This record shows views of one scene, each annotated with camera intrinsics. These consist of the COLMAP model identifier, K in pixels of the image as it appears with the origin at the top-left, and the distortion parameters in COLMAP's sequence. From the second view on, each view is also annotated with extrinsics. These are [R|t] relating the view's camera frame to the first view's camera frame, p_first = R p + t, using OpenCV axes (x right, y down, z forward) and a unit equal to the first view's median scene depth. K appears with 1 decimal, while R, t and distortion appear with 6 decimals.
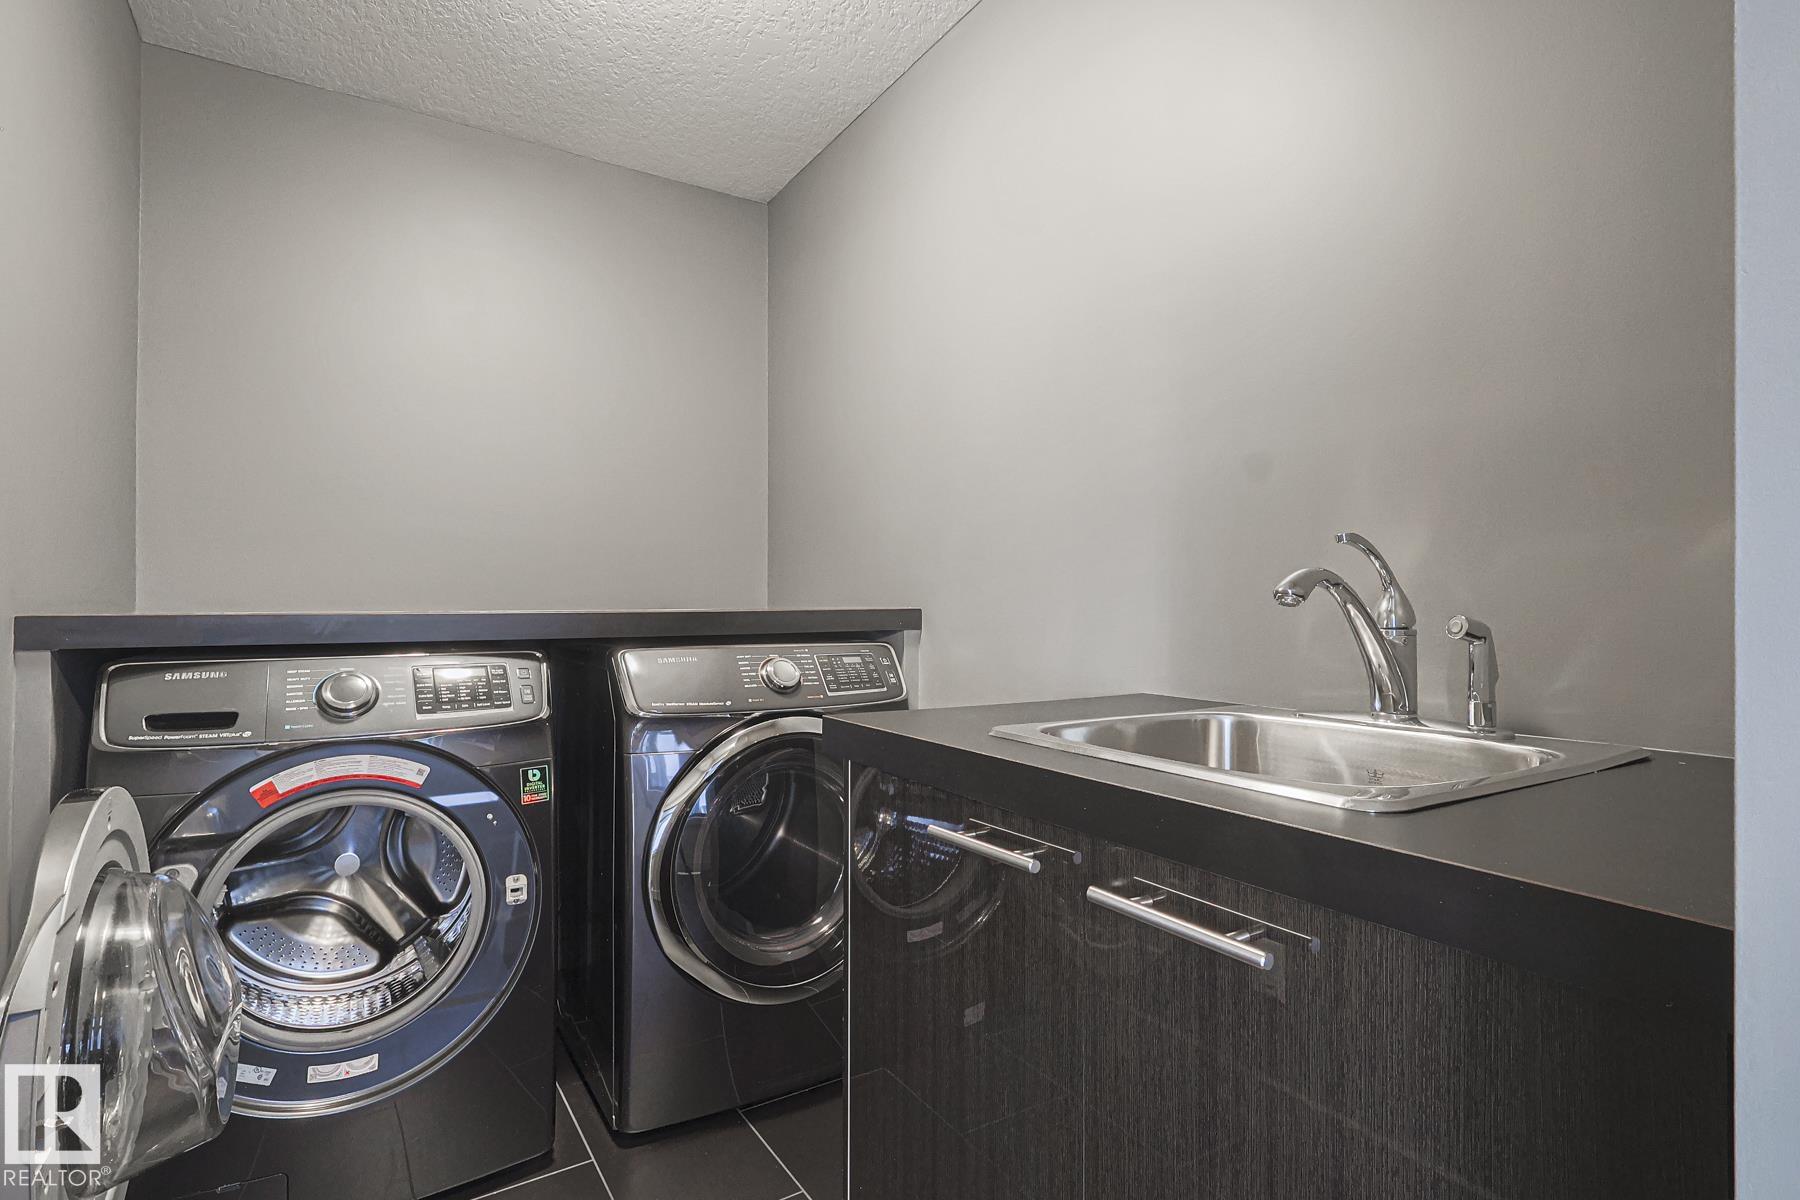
lens RADIAL K [[887.3, 0, 900.3], [0, 887.3, 603.1], [0, 0, 1]] dist [0.000476, -0.000656]
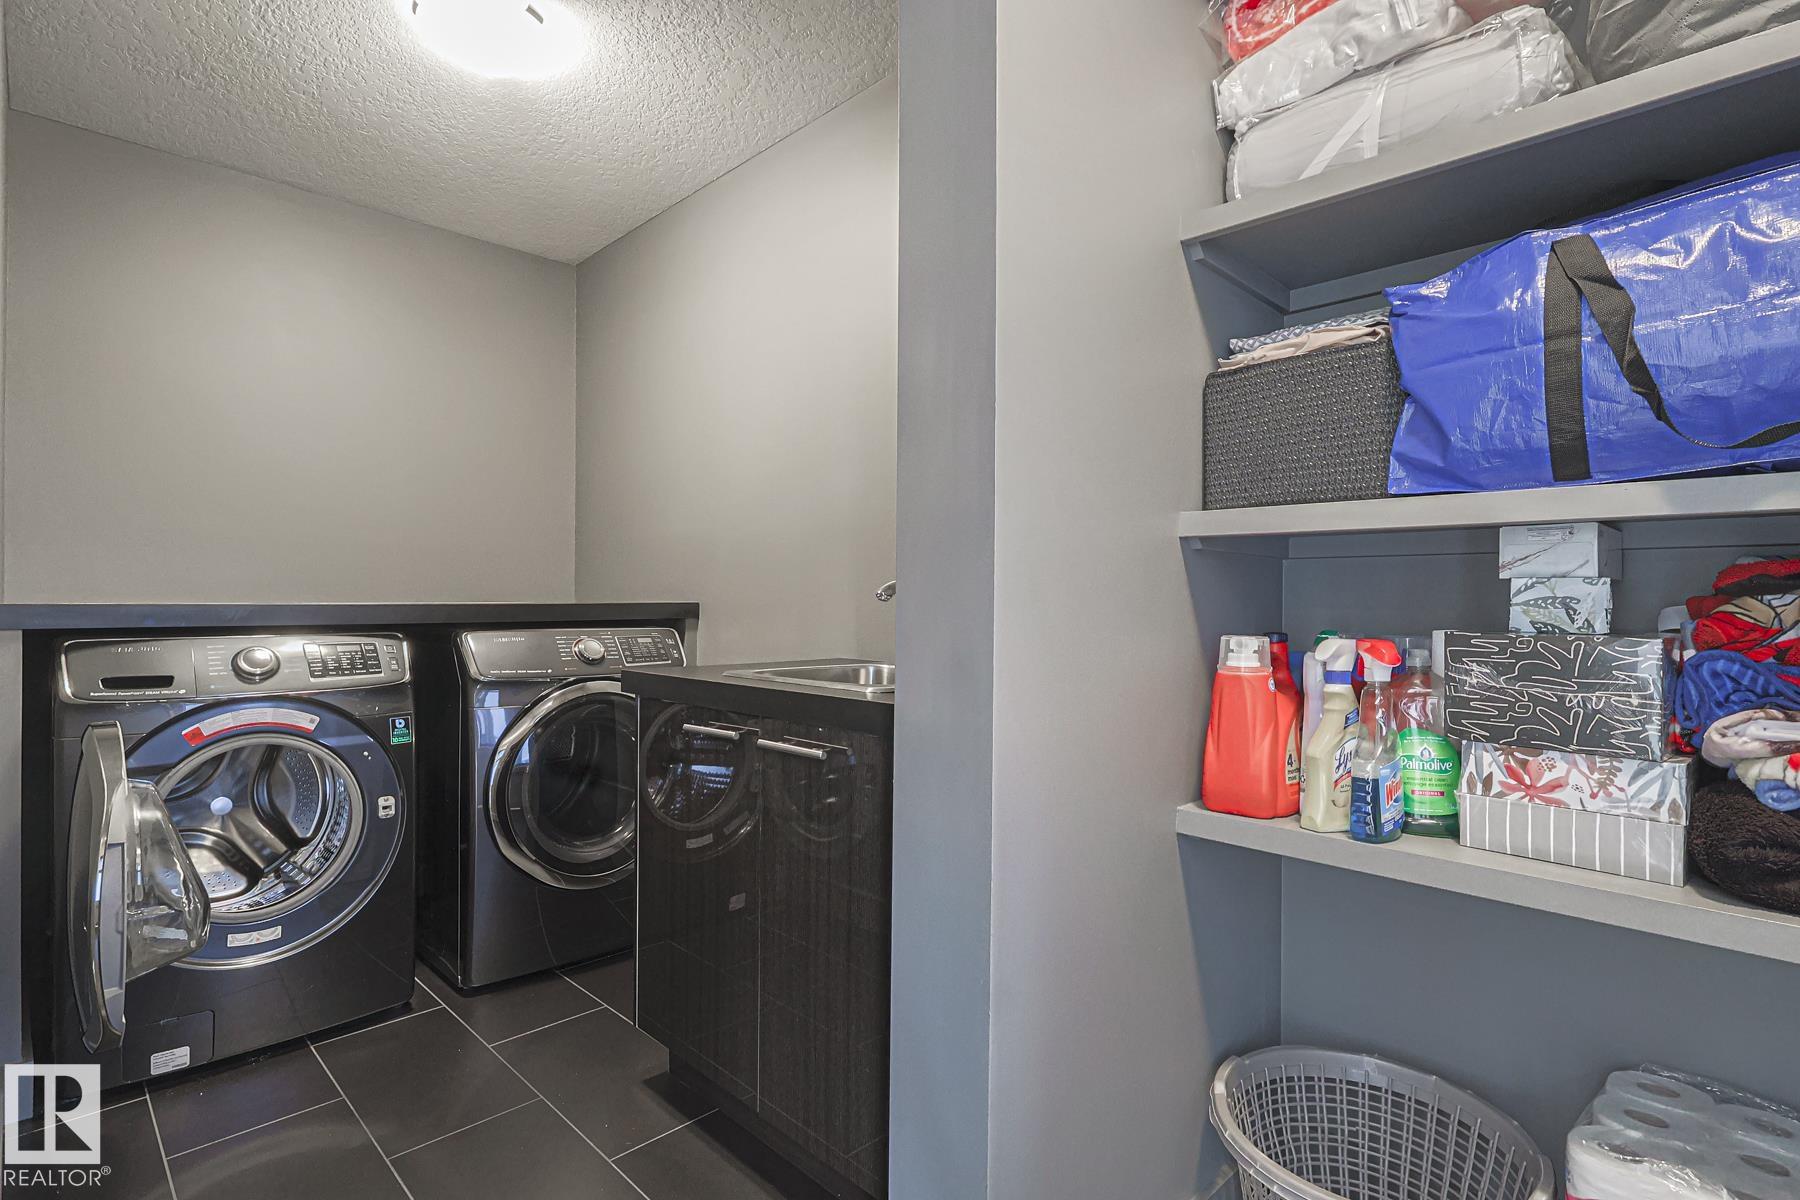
lens RADIAL K [[887.3, 0, 896.7], [0, 887.3, 604.3], [0, 0, 1]] dist [0.000476, -0.000656]
pose [[0.977823, 0.004617, 0.209383, 0.042900], [-0.006287, 0.999954, 0.007310, -0.003068], [-0.209339, -0.008464, 0.977806, -0.450517]]
